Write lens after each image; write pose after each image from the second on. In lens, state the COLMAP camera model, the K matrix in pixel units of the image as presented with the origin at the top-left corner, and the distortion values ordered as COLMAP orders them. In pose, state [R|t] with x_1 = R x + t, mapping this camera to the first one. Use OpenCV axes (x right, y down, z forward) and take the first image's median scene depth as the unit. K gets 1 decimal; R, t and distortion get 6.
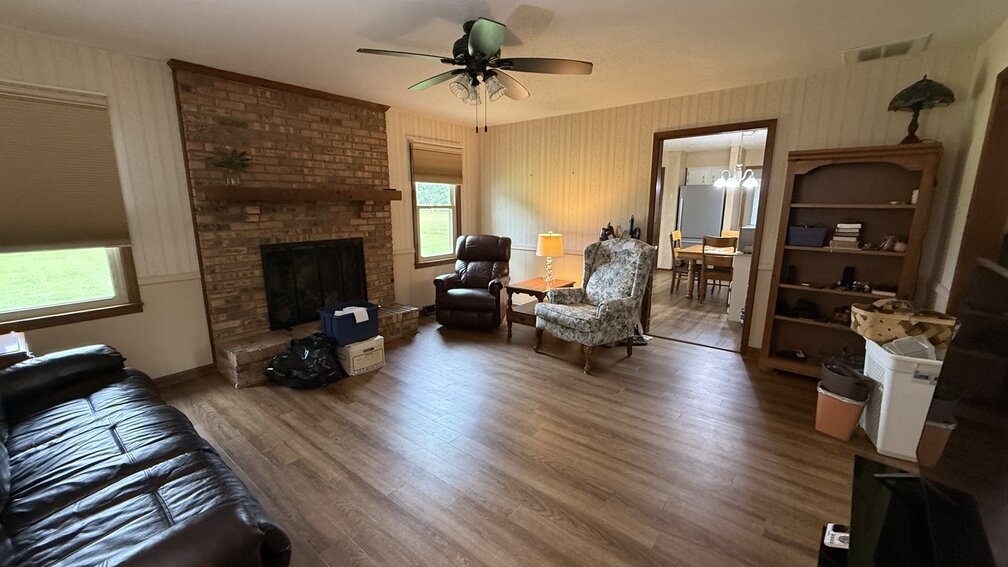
lens RADIAL K [[407.5, 0, 503.3], [0, 407.5, 280.9], [0, 0, 1]] dist [-0.003699, -0.001028]
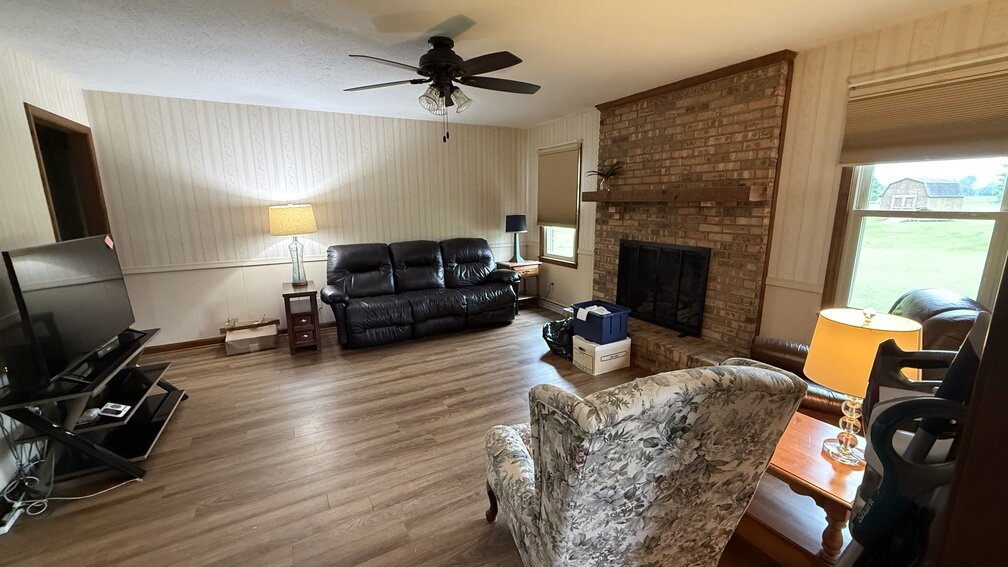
lens RADIAL K [[407.5, 0, 503.0], [0, 407.5, 283.8], [0, 0, 1]] dist [-0.003699, -0.001028]
pose [[-0.386822, 0.189003, -0.902578, 0.575024], [-0.162879, 0.949378, 0.268609, -0.205894], [0.907656, 0.250915, -0.336456, 1.010446]]
